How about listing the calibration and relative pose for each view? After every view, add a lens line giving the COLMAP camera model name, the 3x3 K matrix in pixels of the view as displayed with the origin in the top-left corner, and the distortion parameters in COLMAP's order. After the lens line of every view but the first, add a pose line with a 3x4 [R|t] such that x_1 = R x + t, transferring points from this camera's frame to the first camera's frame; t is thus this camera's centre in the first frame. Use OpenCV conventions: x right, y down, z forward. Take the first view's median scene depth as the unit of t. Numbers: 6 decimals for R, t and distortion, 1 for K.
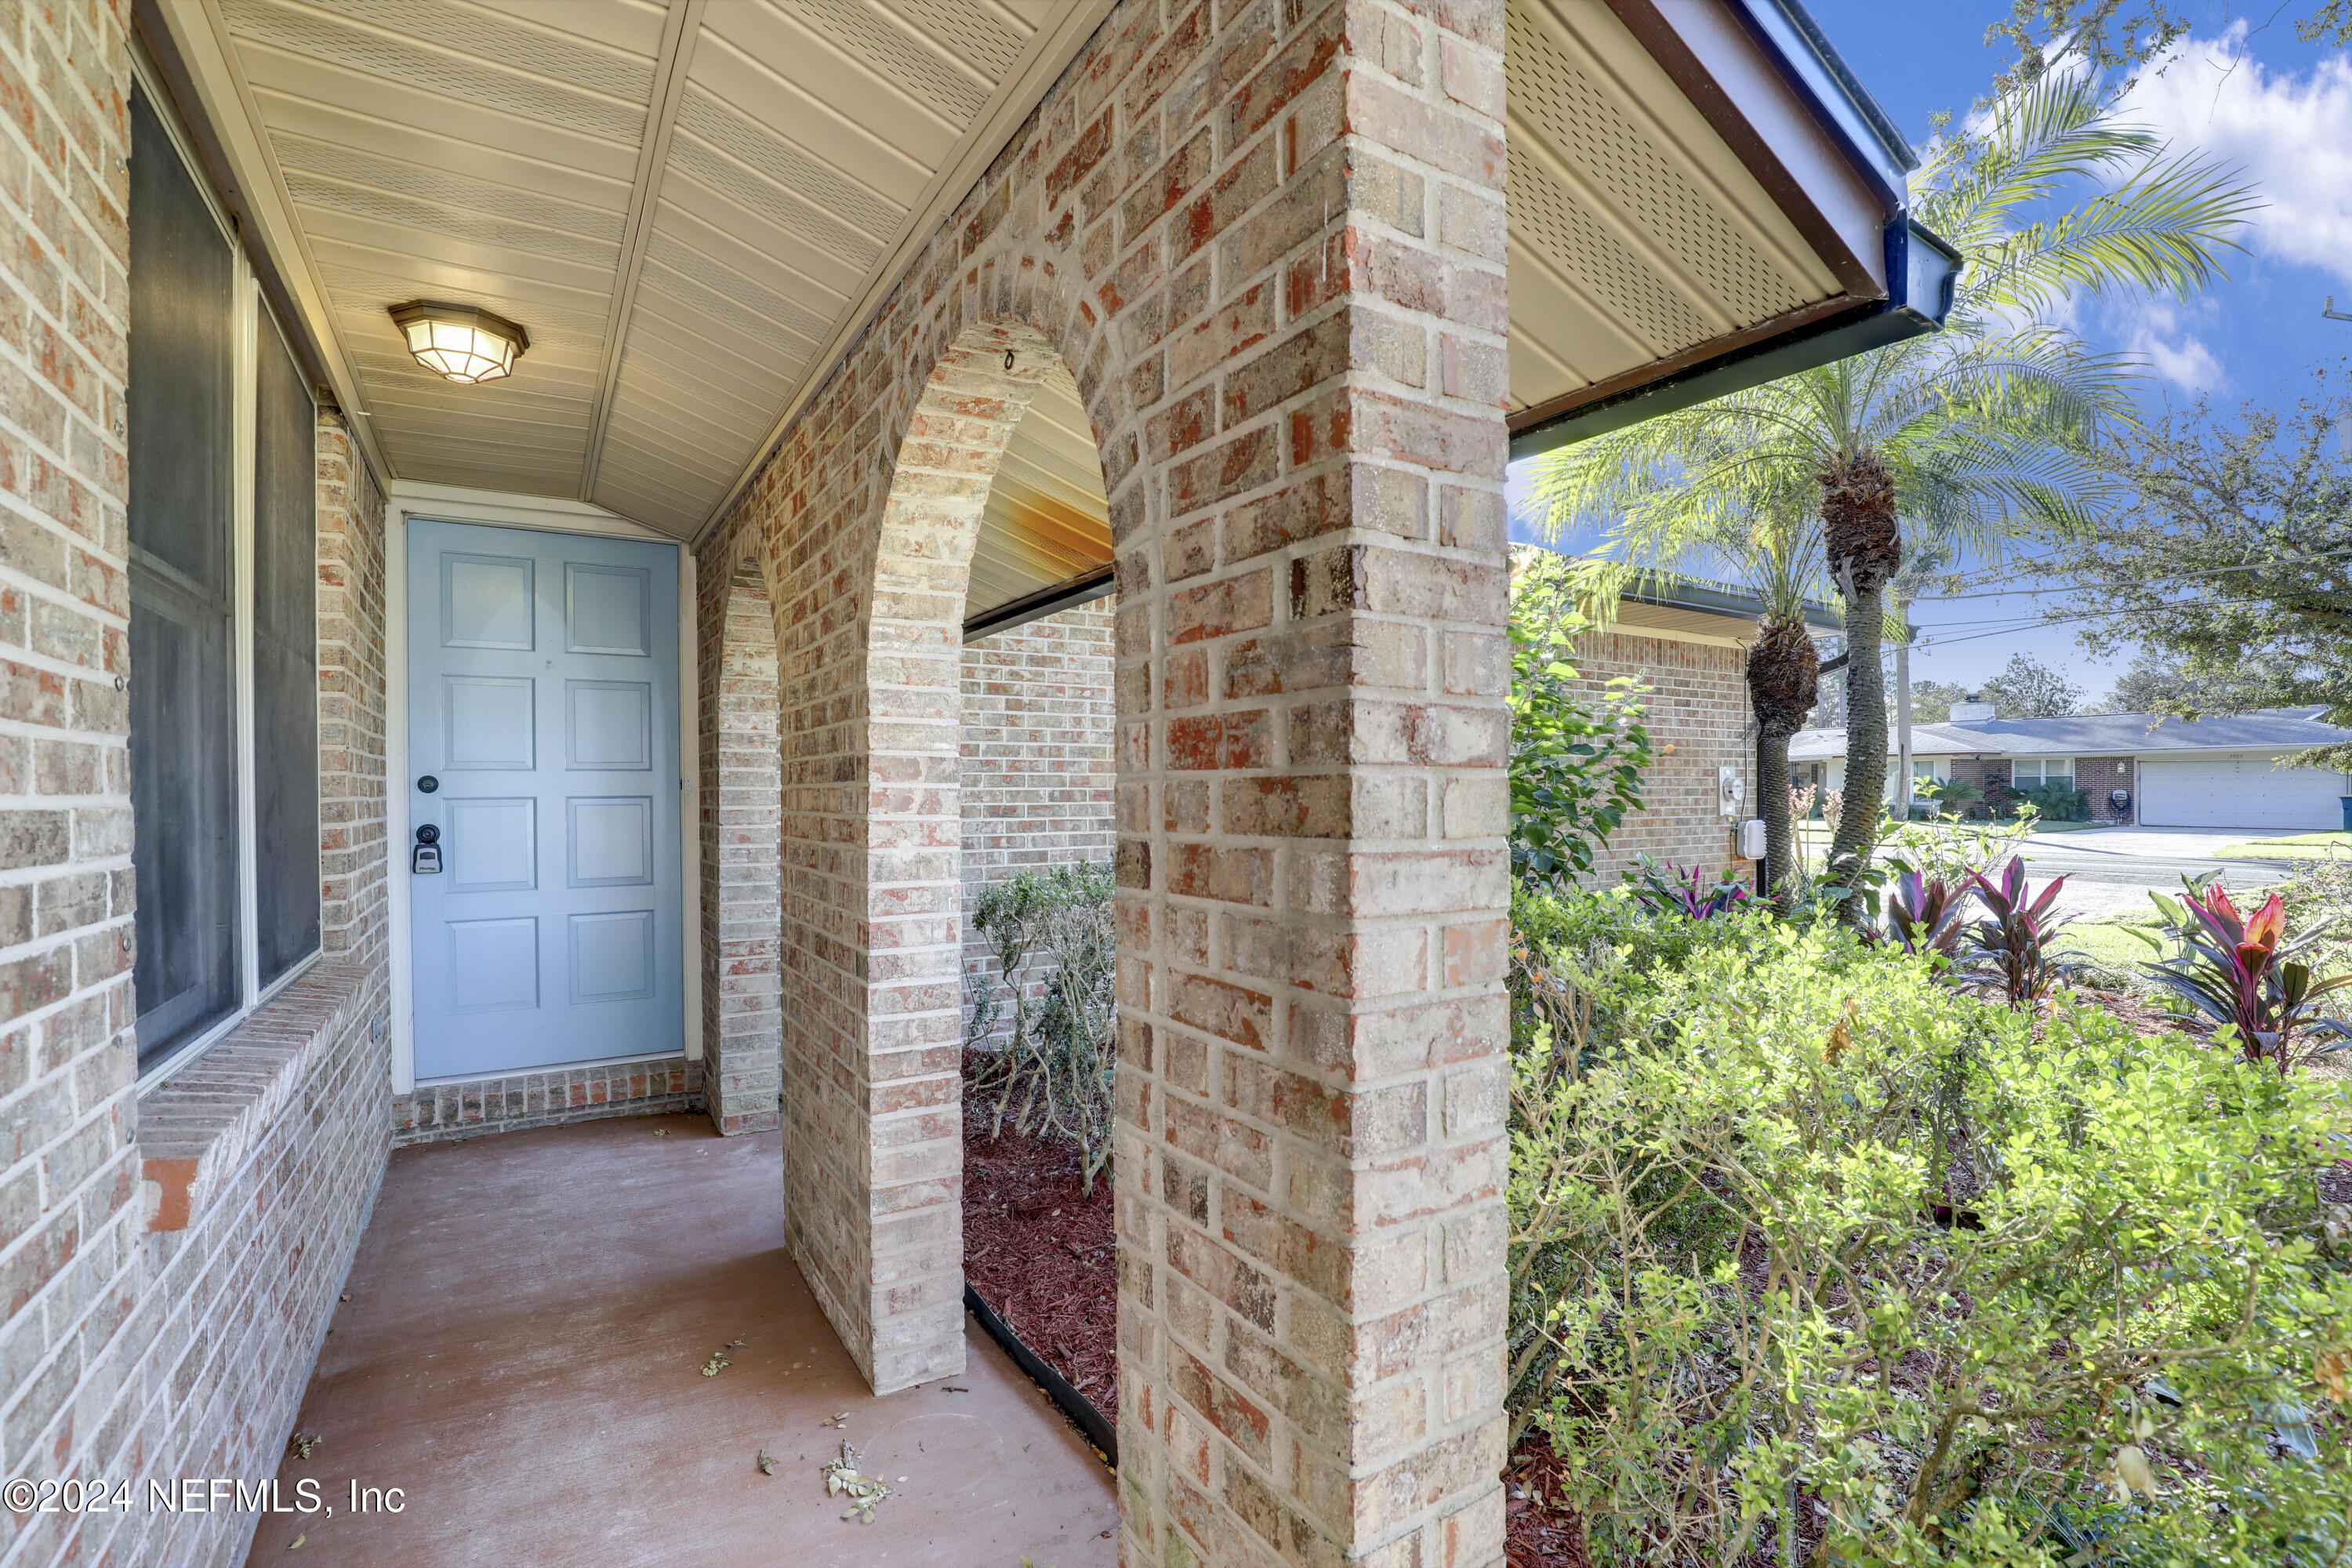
lens RADIAL K [[1061.5, 0, 1163.0], [0, 1061.5, 797.5], [0, 0, 1]] dist [-0.025820, 0.000351]
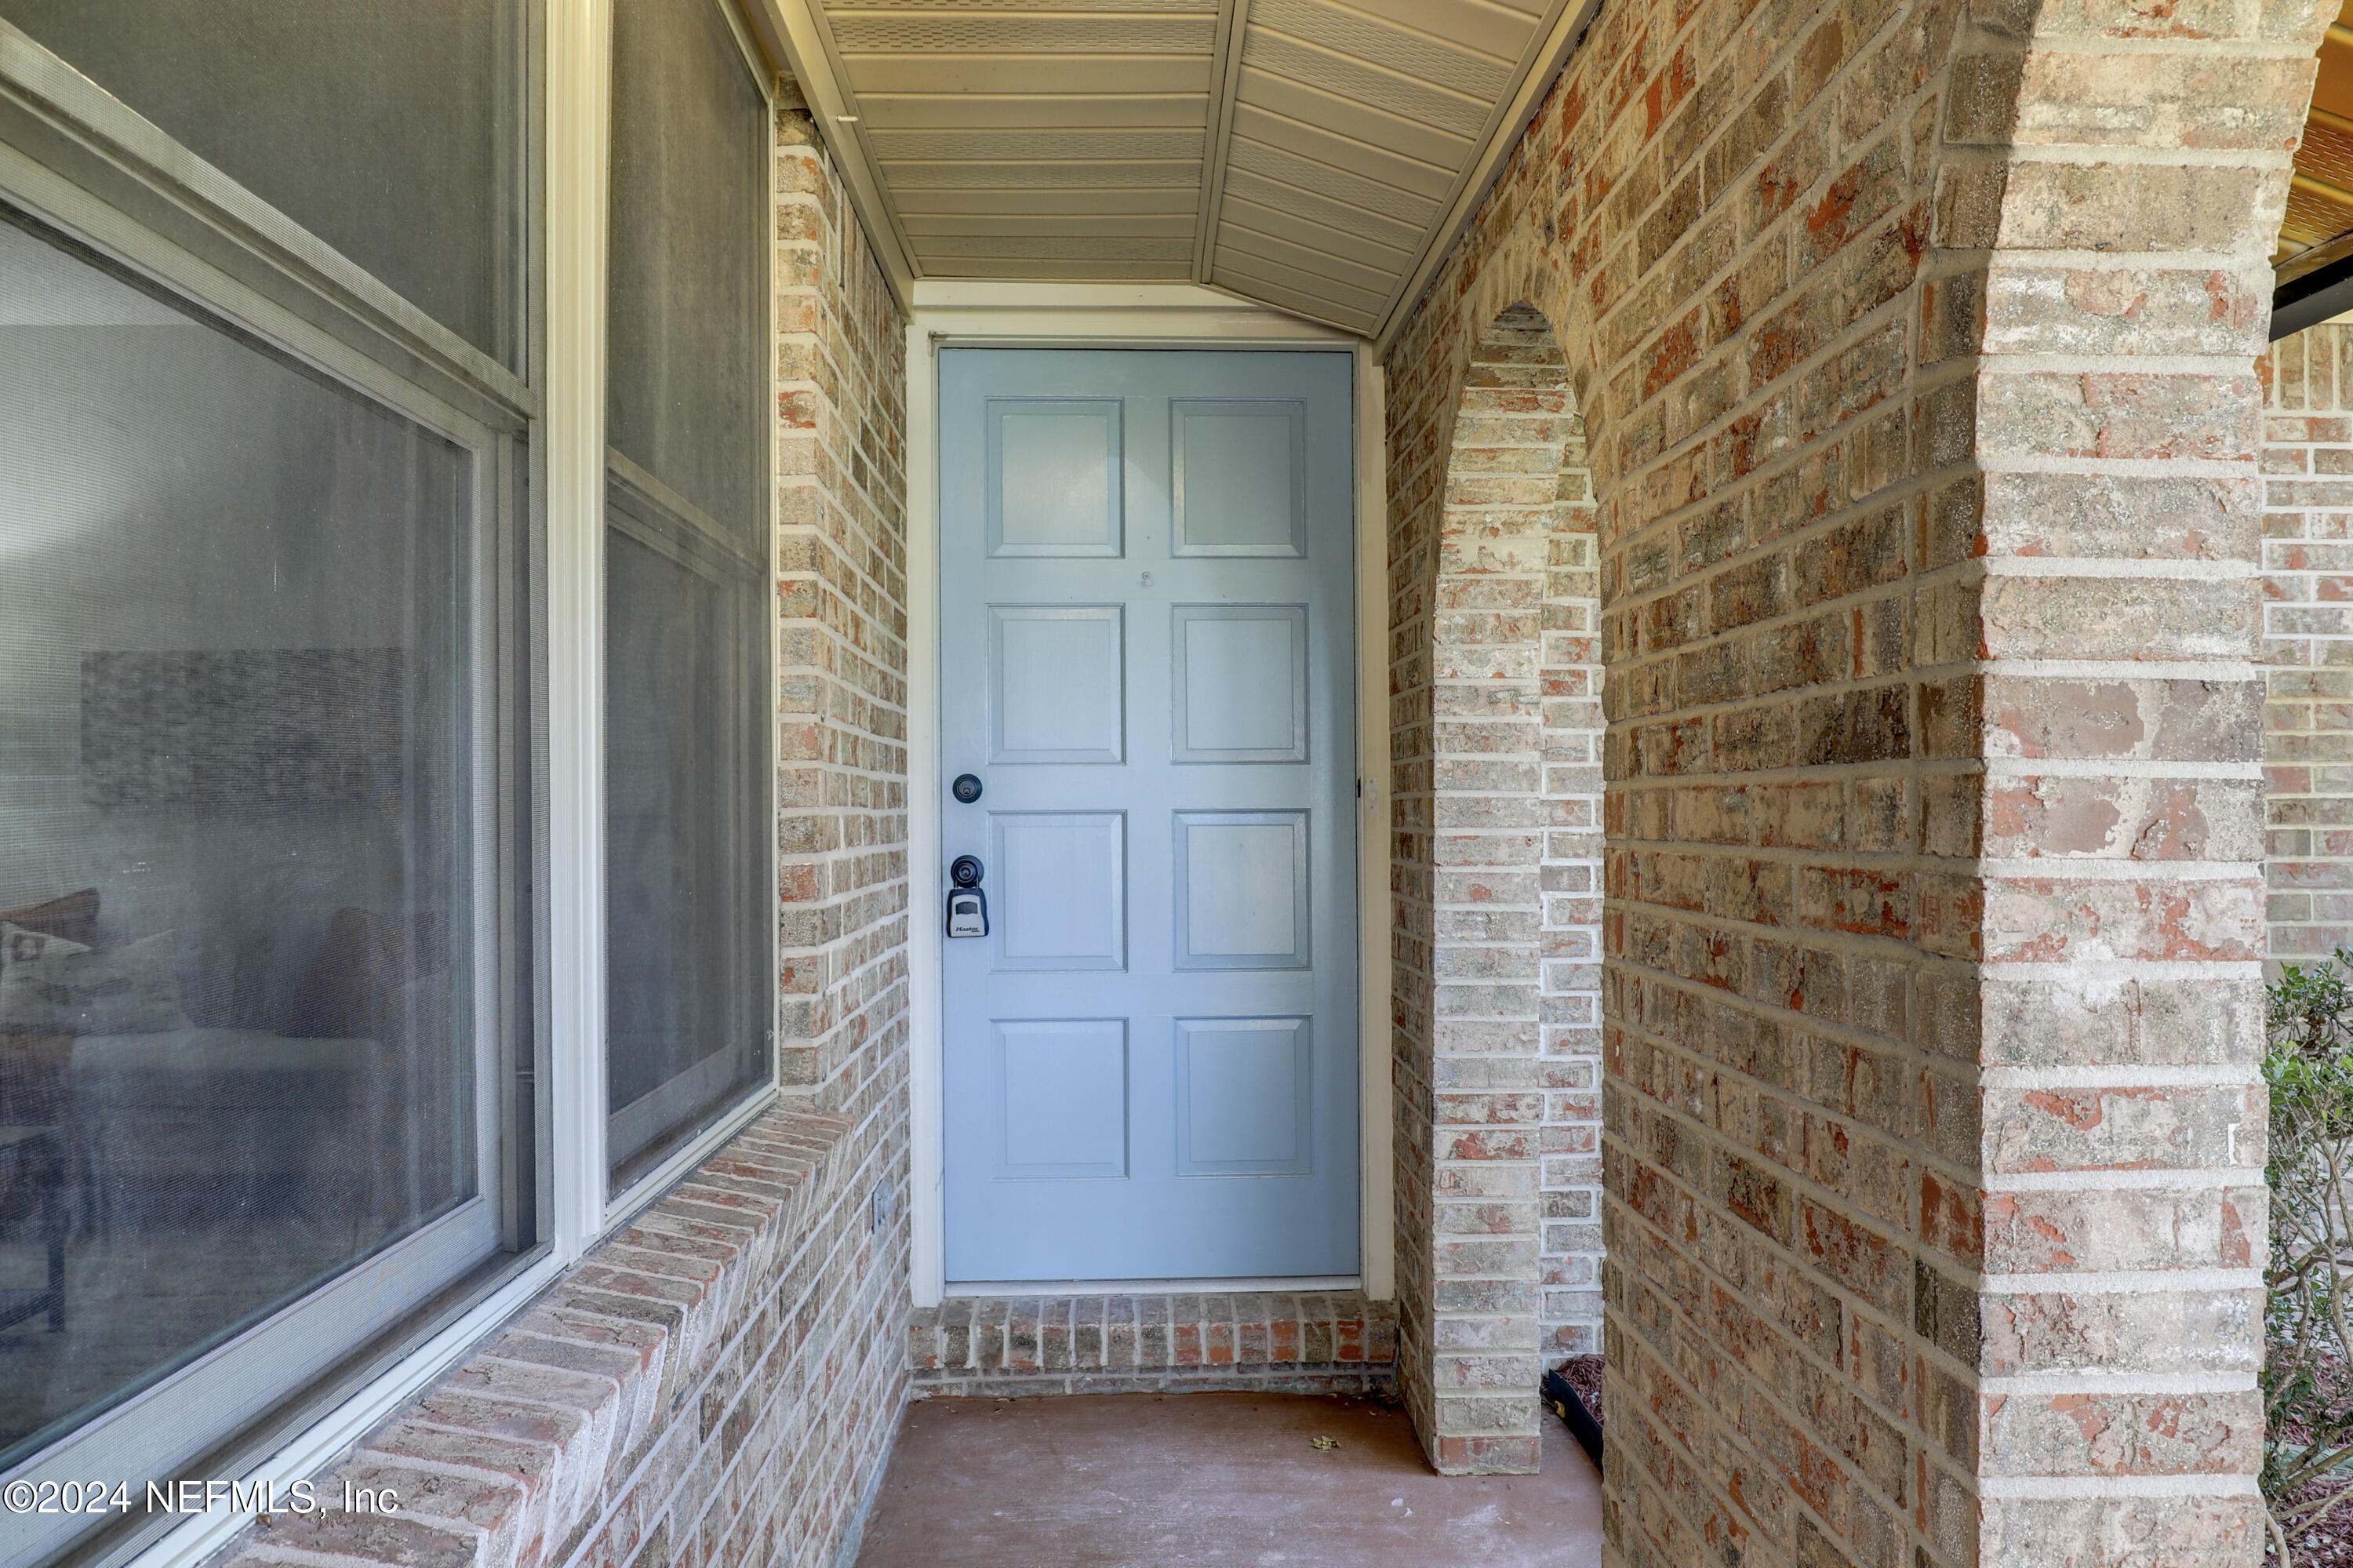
lens RADIAL K [[1062.0, 0, 1163.5], [0, 1062.0, 797.5], [0, 0, 1]] dist [-0.025820, 0.000351]
pose [[0.863955, -0.006688, -0.503525, -0.307266], [-0.003556, 0.999806, -0.019380, 0.003992], [0.503557, 0.018534, 0.863763, 0.546980]]
